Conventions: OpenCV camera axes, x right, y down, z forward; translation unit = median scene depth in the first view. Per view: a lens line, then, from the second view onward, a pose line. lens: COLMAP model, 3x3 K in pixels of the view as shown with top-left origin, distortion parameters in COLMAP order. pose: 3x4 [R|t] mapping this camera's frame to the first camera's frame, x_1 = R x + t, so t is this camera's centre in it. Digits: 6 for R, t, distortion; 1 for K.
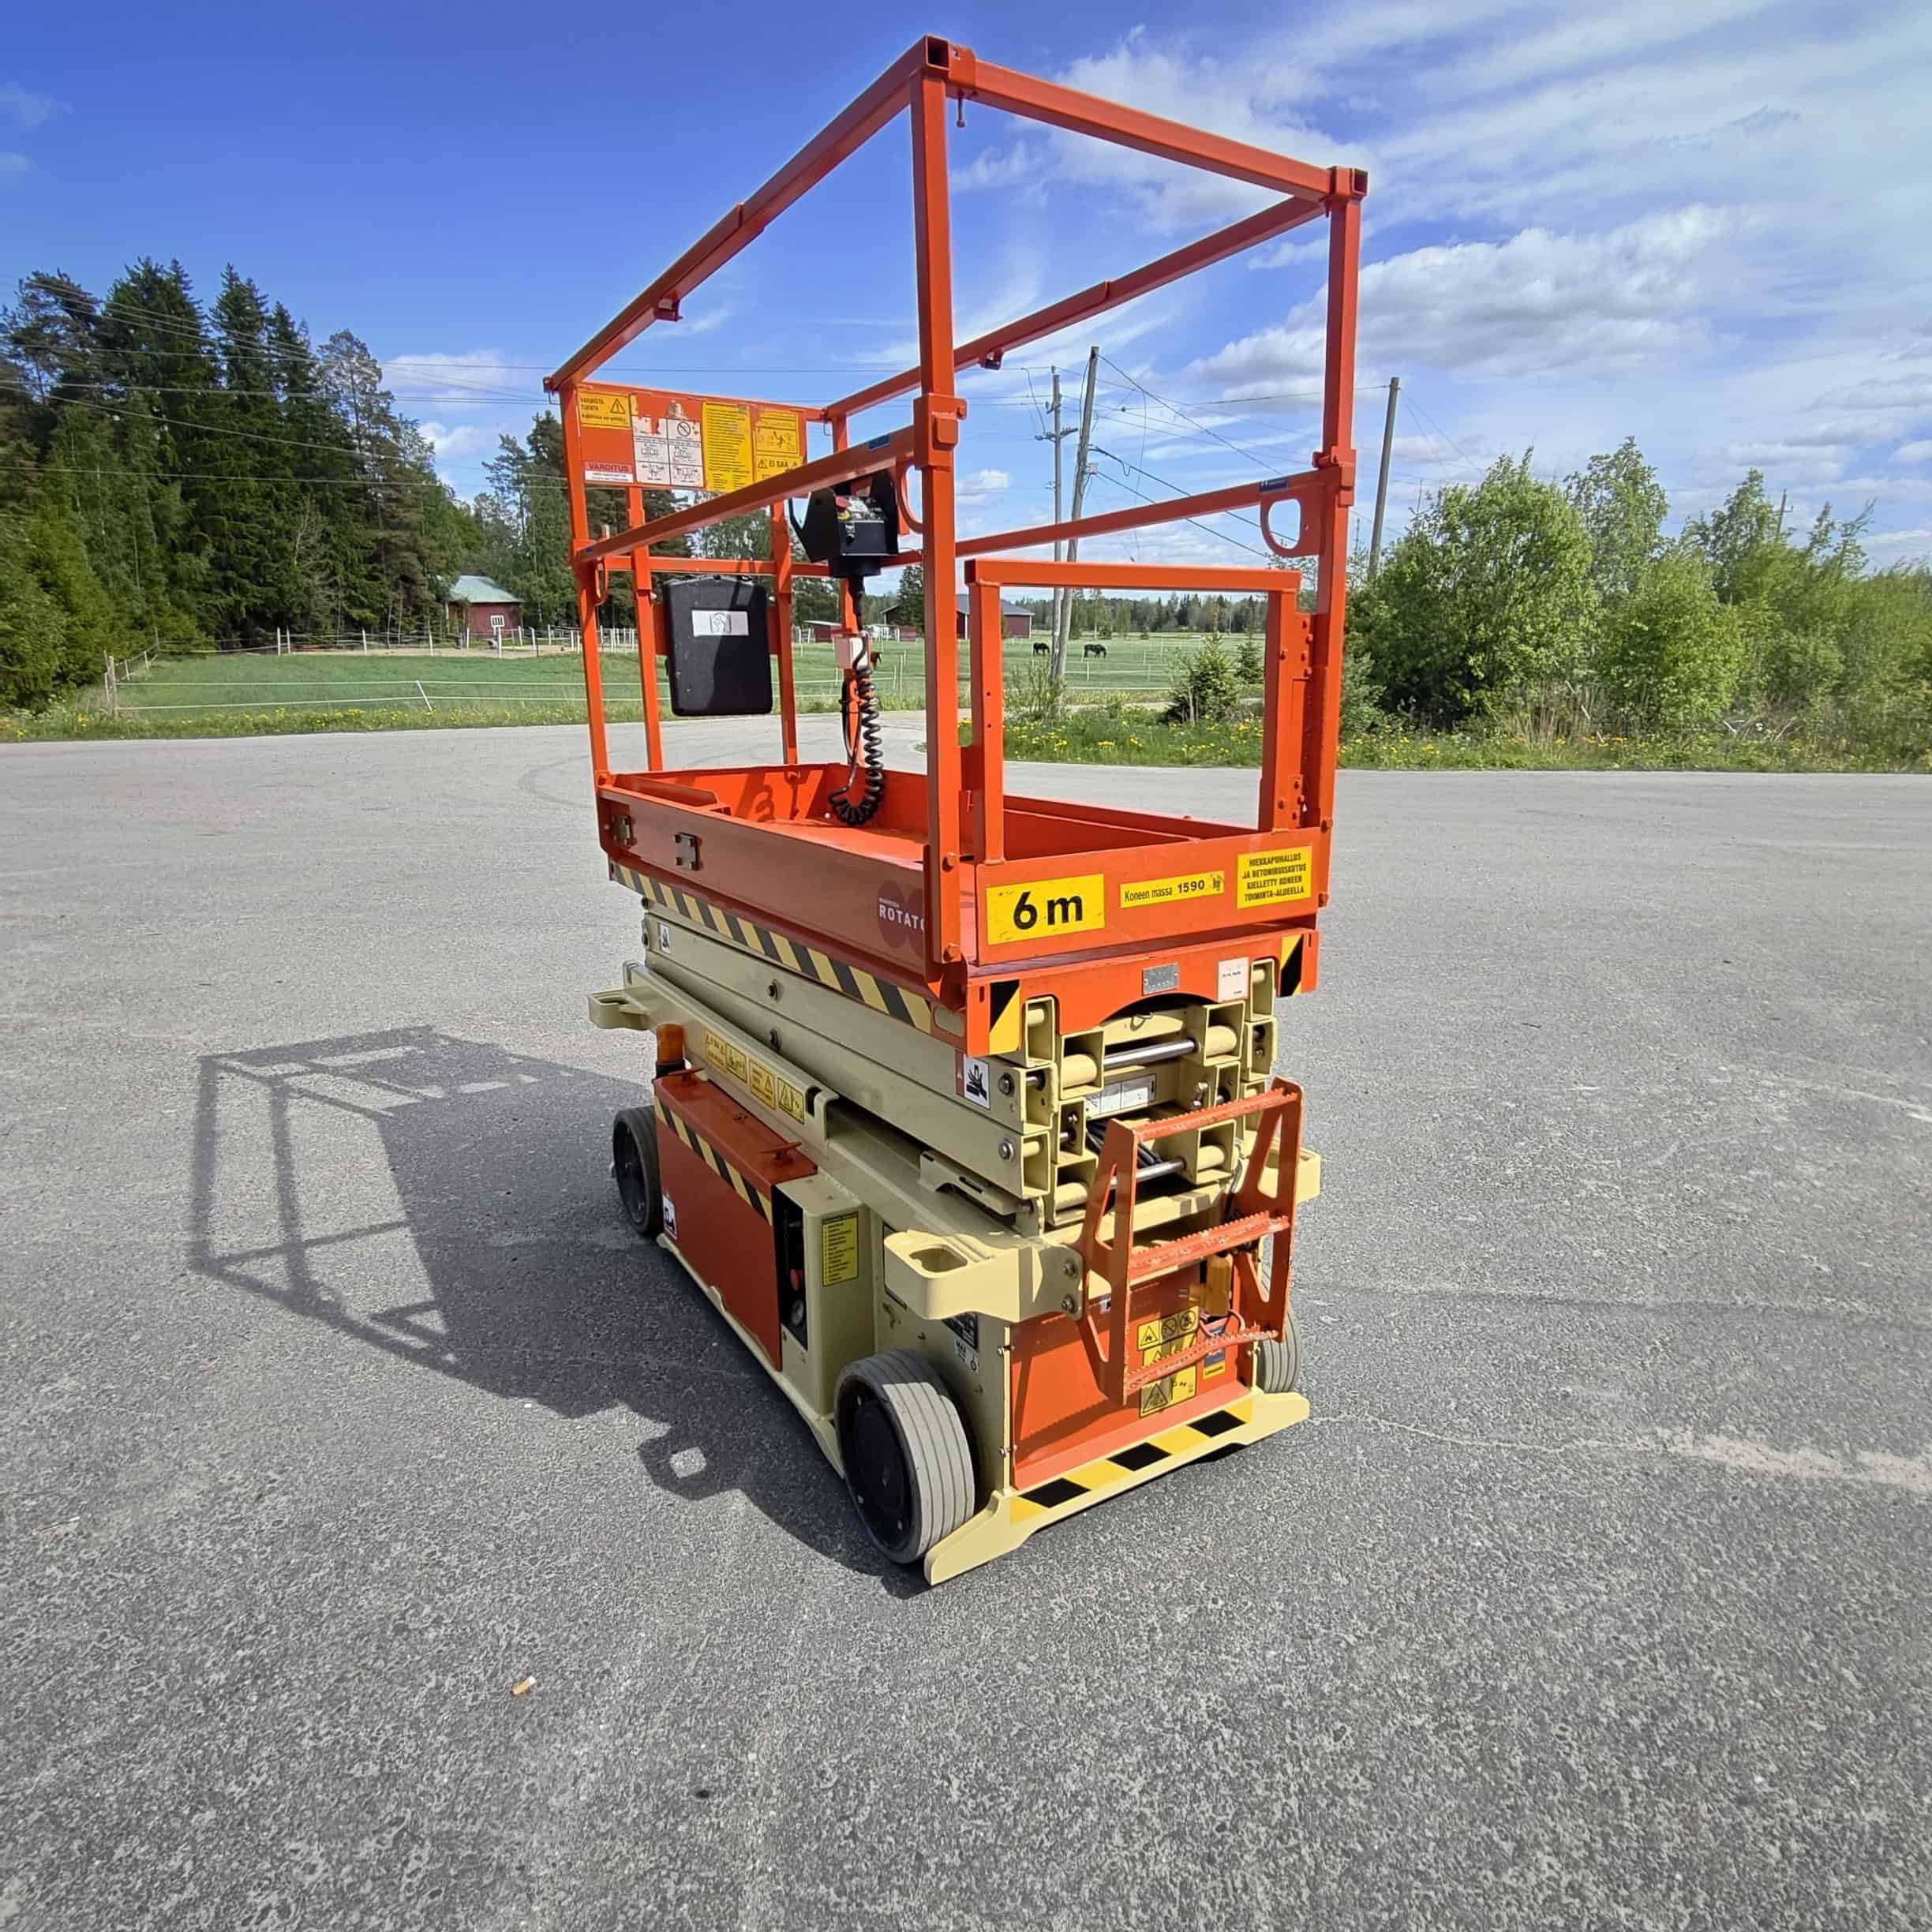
lens RADIAL K [[1207.9, 0, 980.7], [0, 1207.9, 966.3], [0, 0, 1]] dist [0.009885, 0.000305]
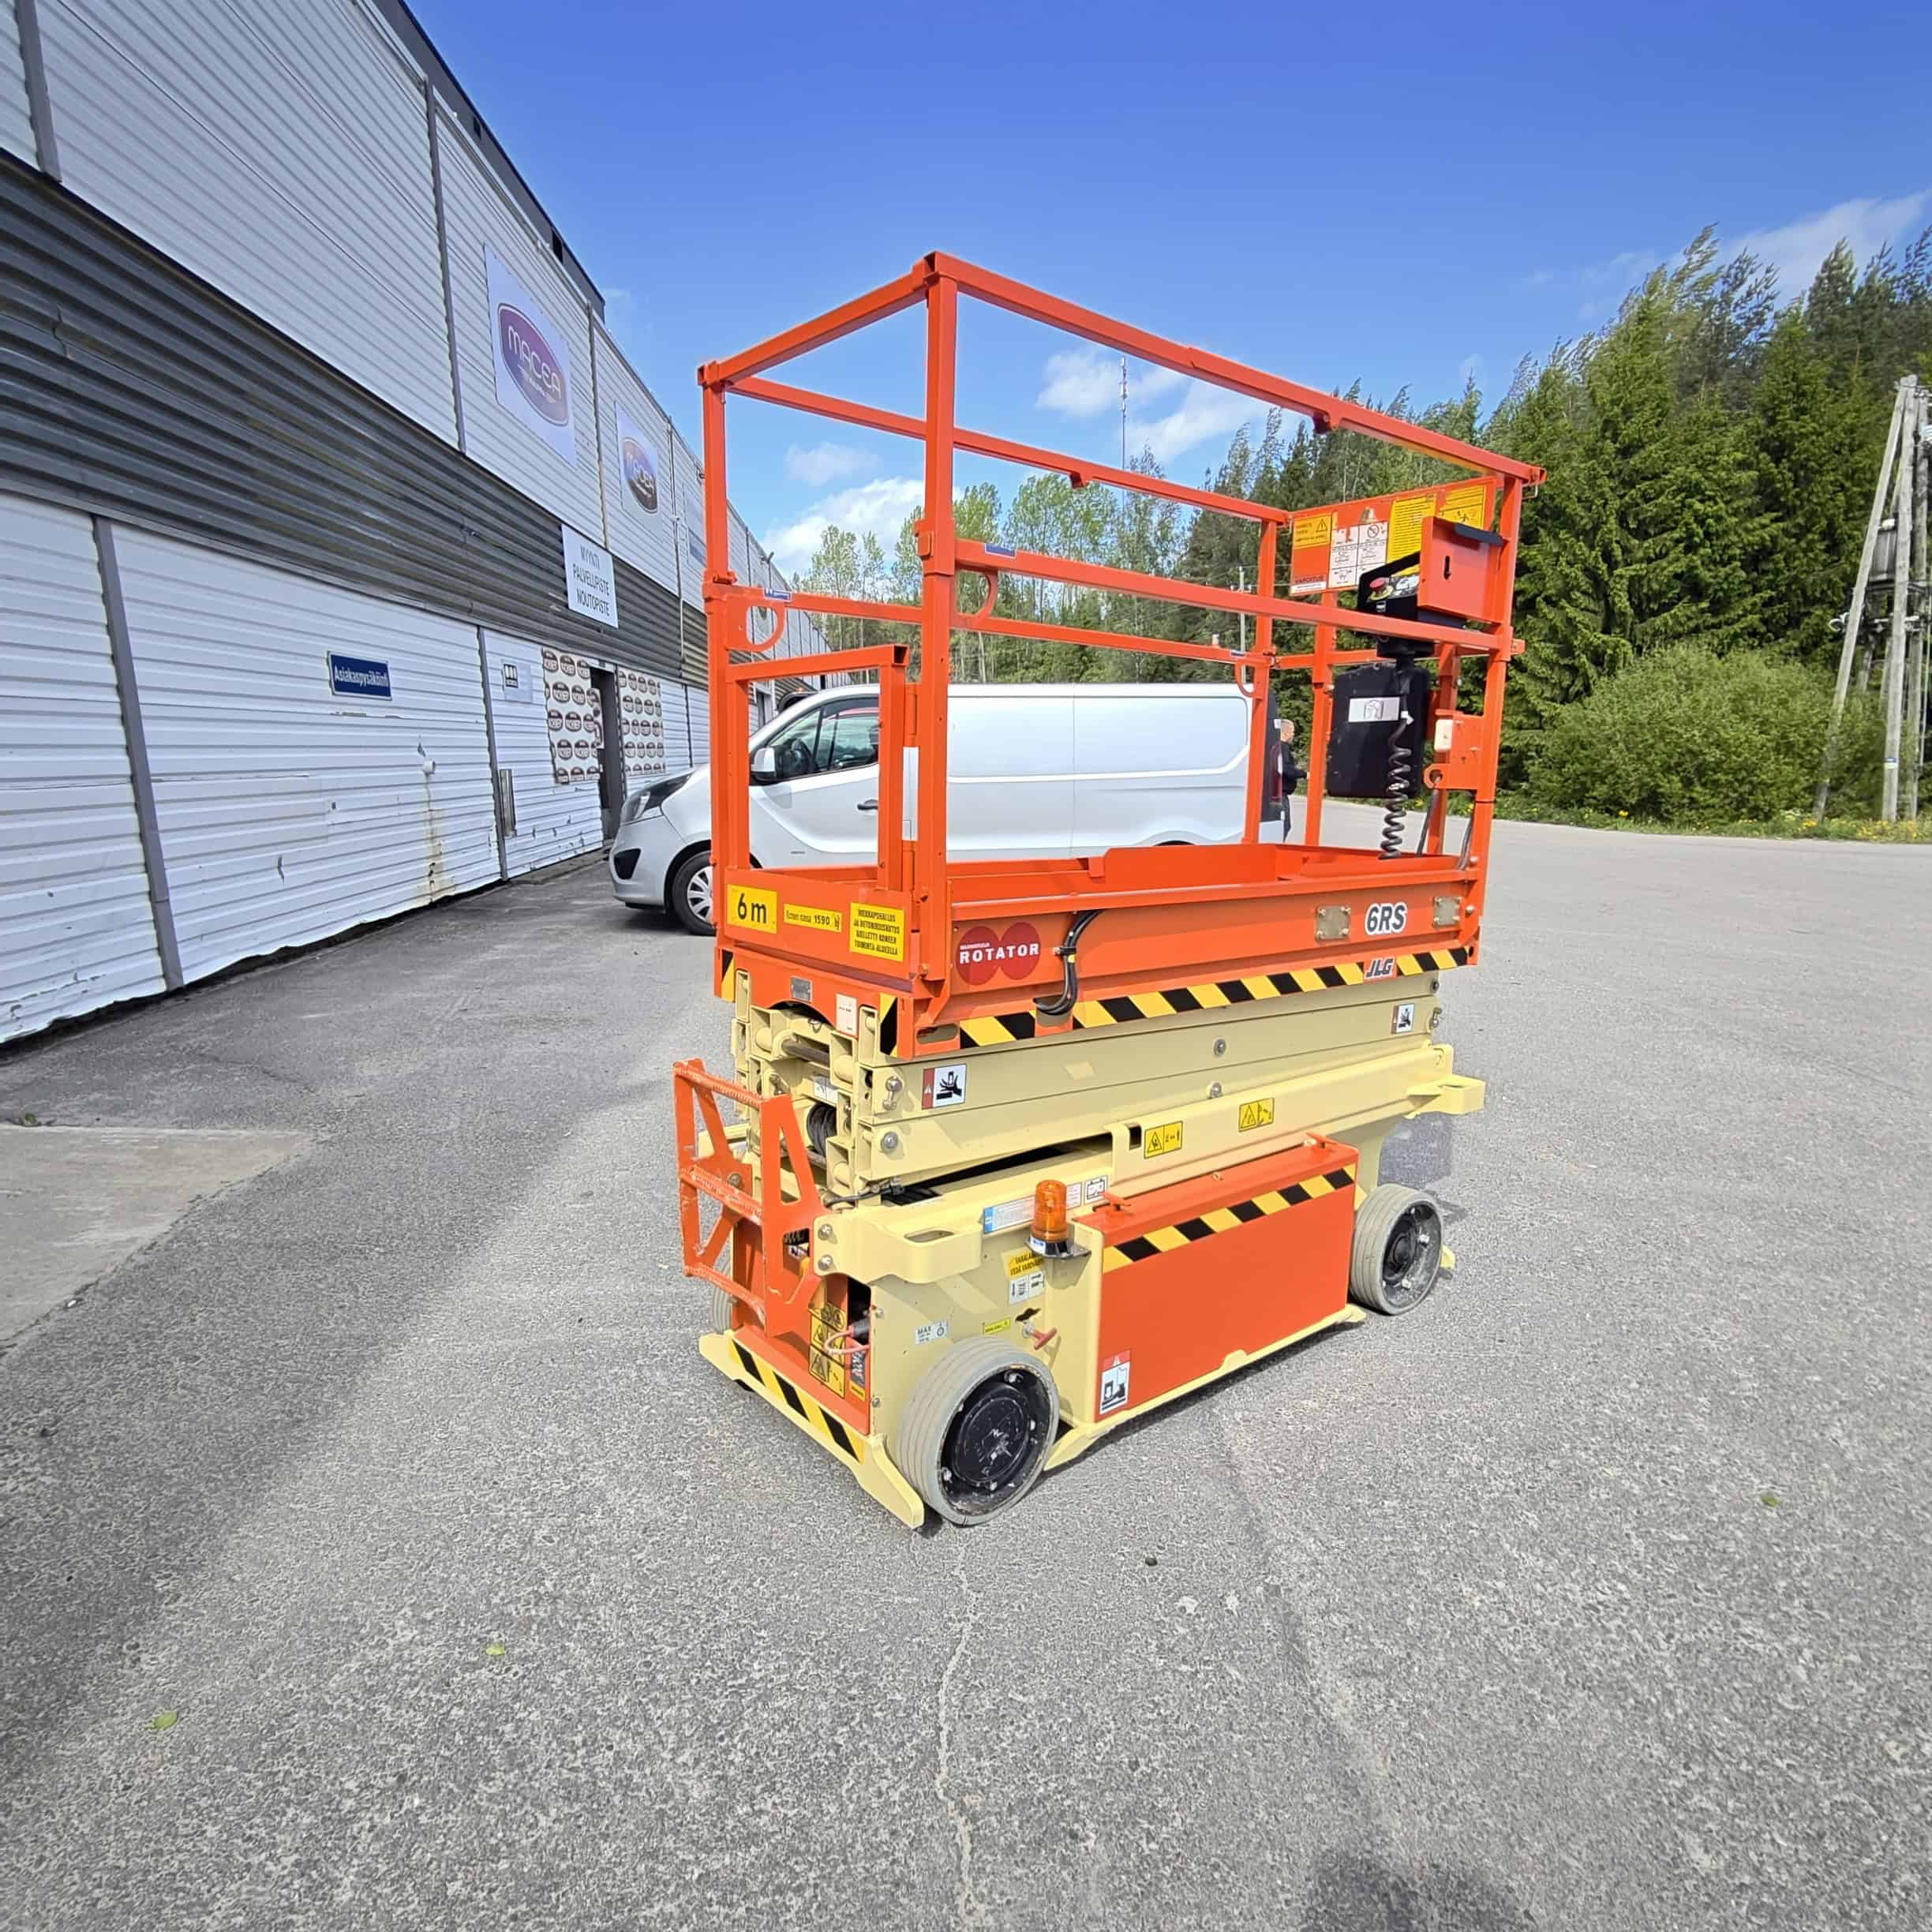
lens RADIAL K [[1198.0, 0, 982.5], [0, 1198.0, 970.8], [0, 0, 1]] dist [0.004589, -0.000917]
pose [[0.139267, 0.174133, -0.974824, 0.913653], [-0.253592, 0.957862, 0.134874, -0.146933], [0.957234, 0.228424, 0.177557, 0.653303]]
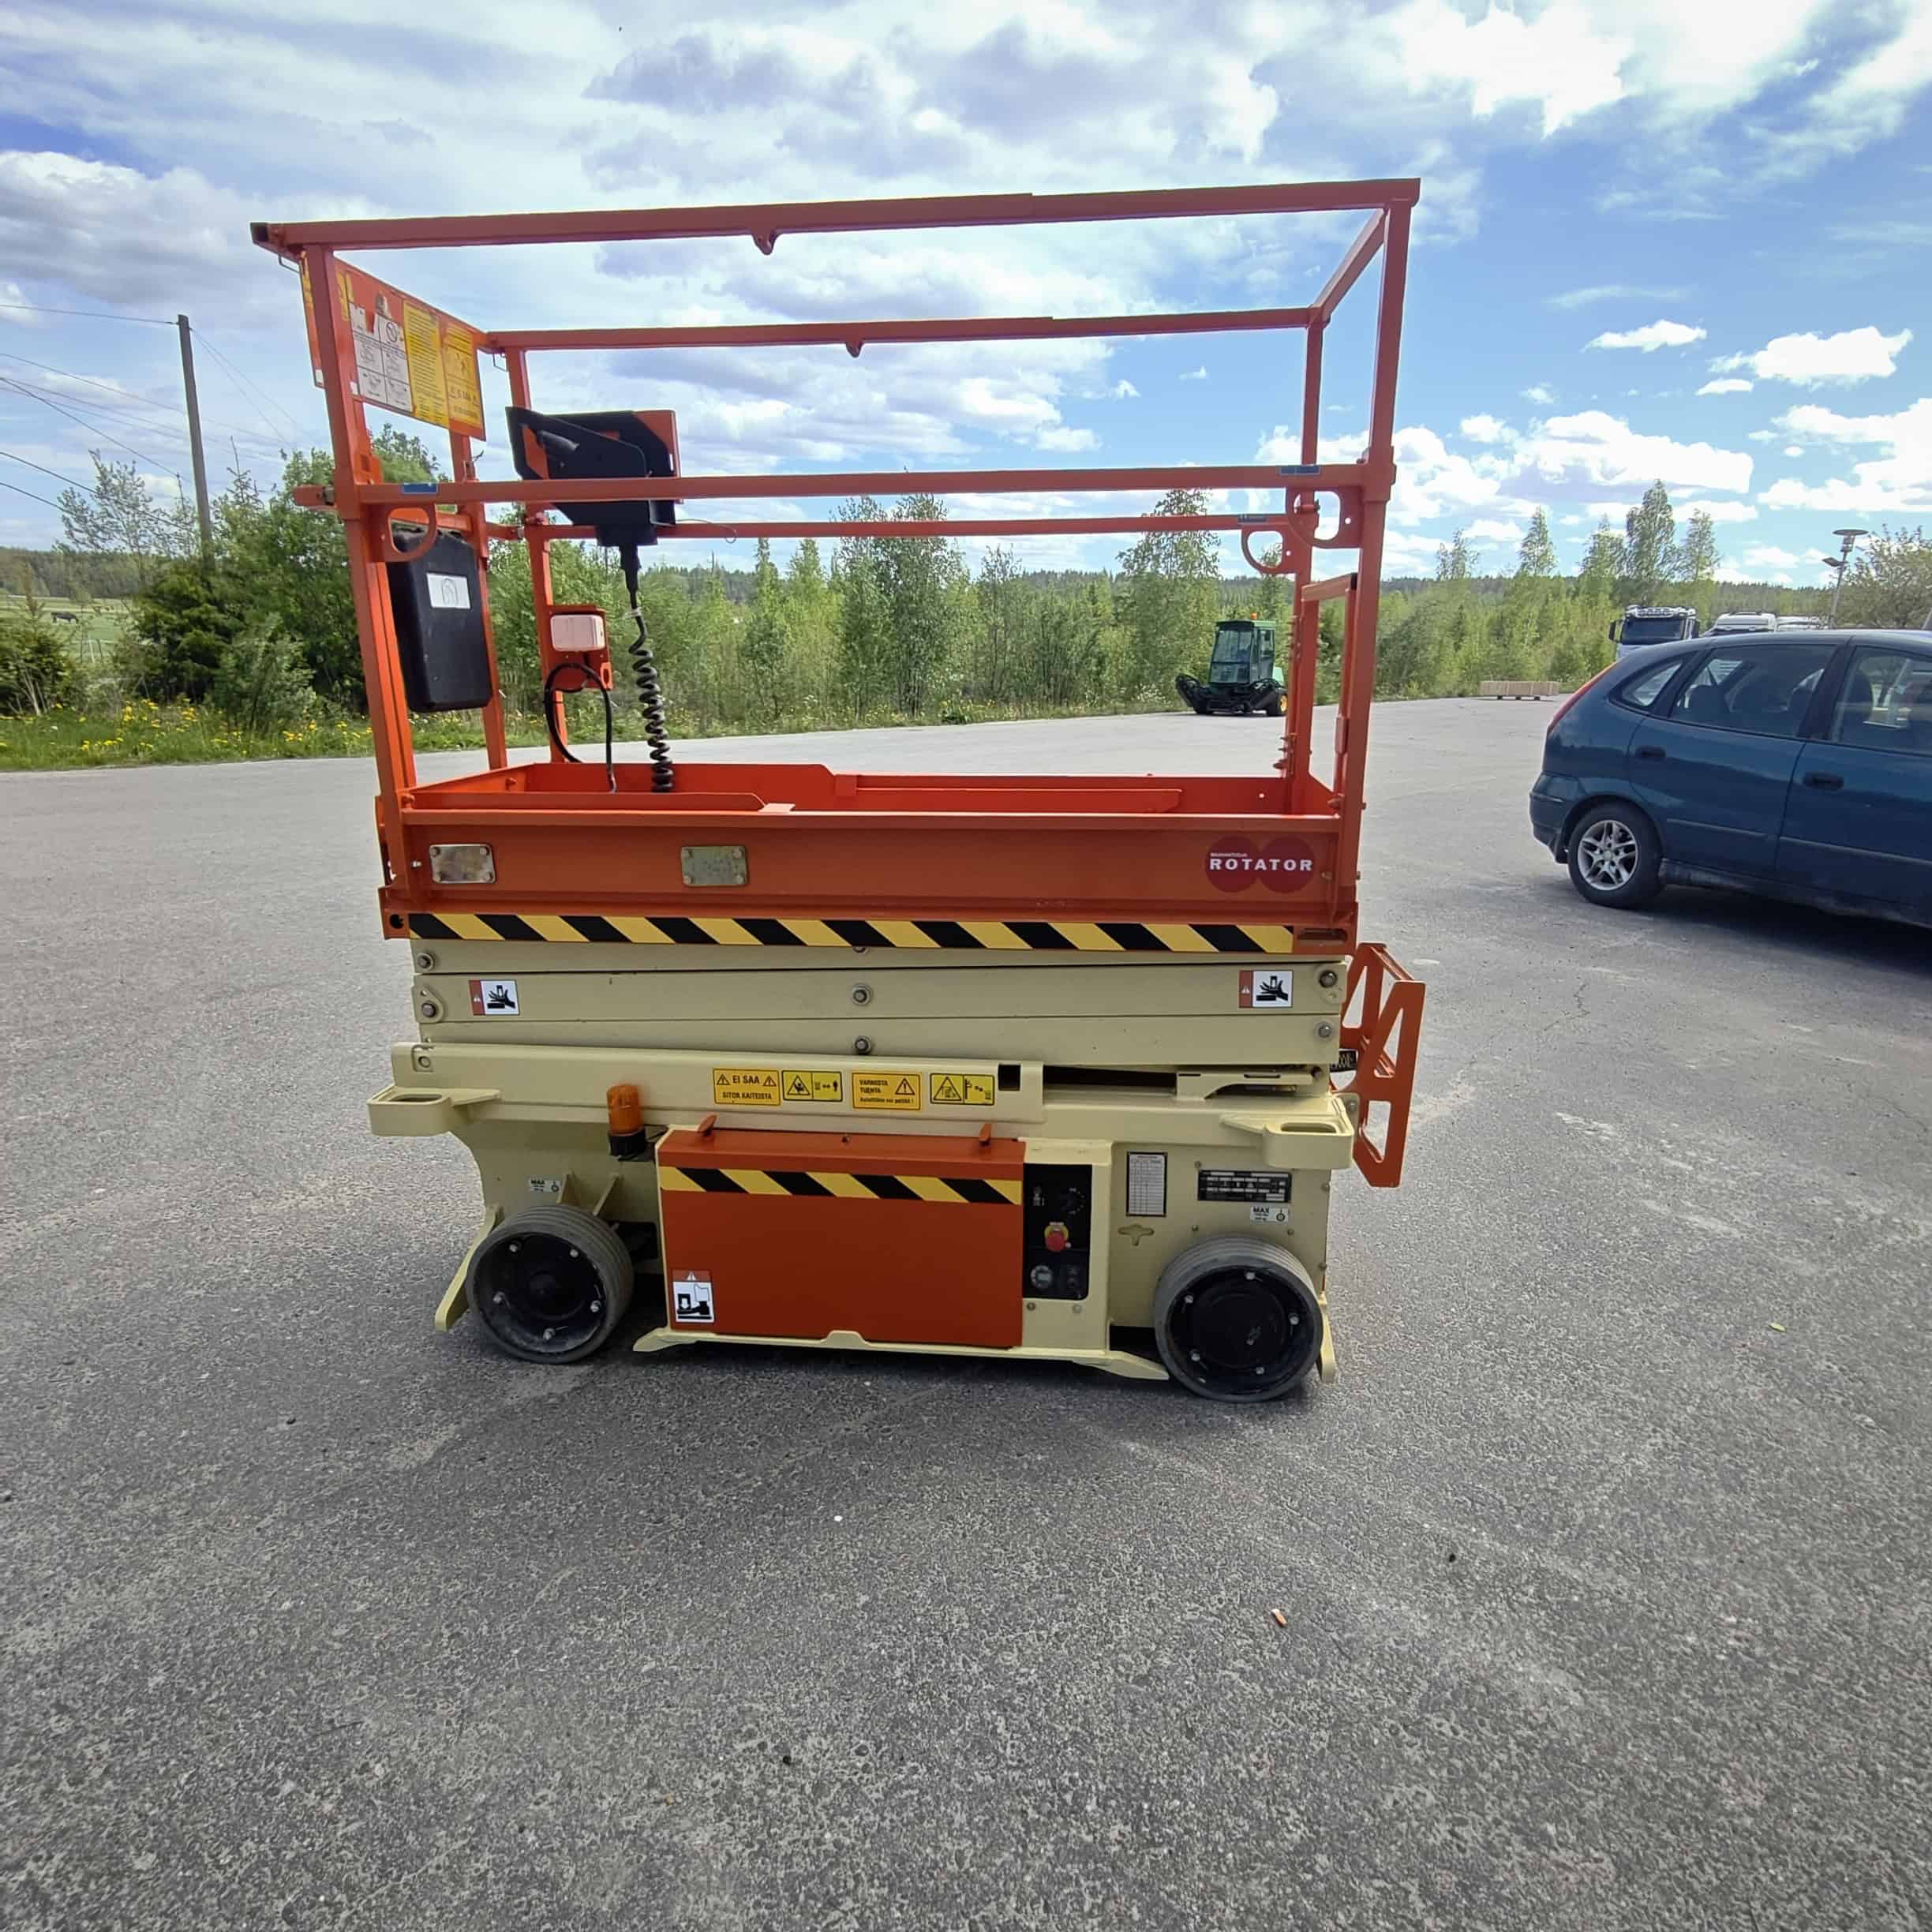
lens RADIAL K [[1200.1, 0, 978.0], [0, 1200.1, 969.8], [0, 0, 1]] dist [0.002585, 0.001462]
pose [[0.605749, -0.200875, 0.769881, -0.776456], [0.184980, 0.976647, 0.109280, -0.078865], [-0.773854, 0.076217, 0.628761, 0.314318]]
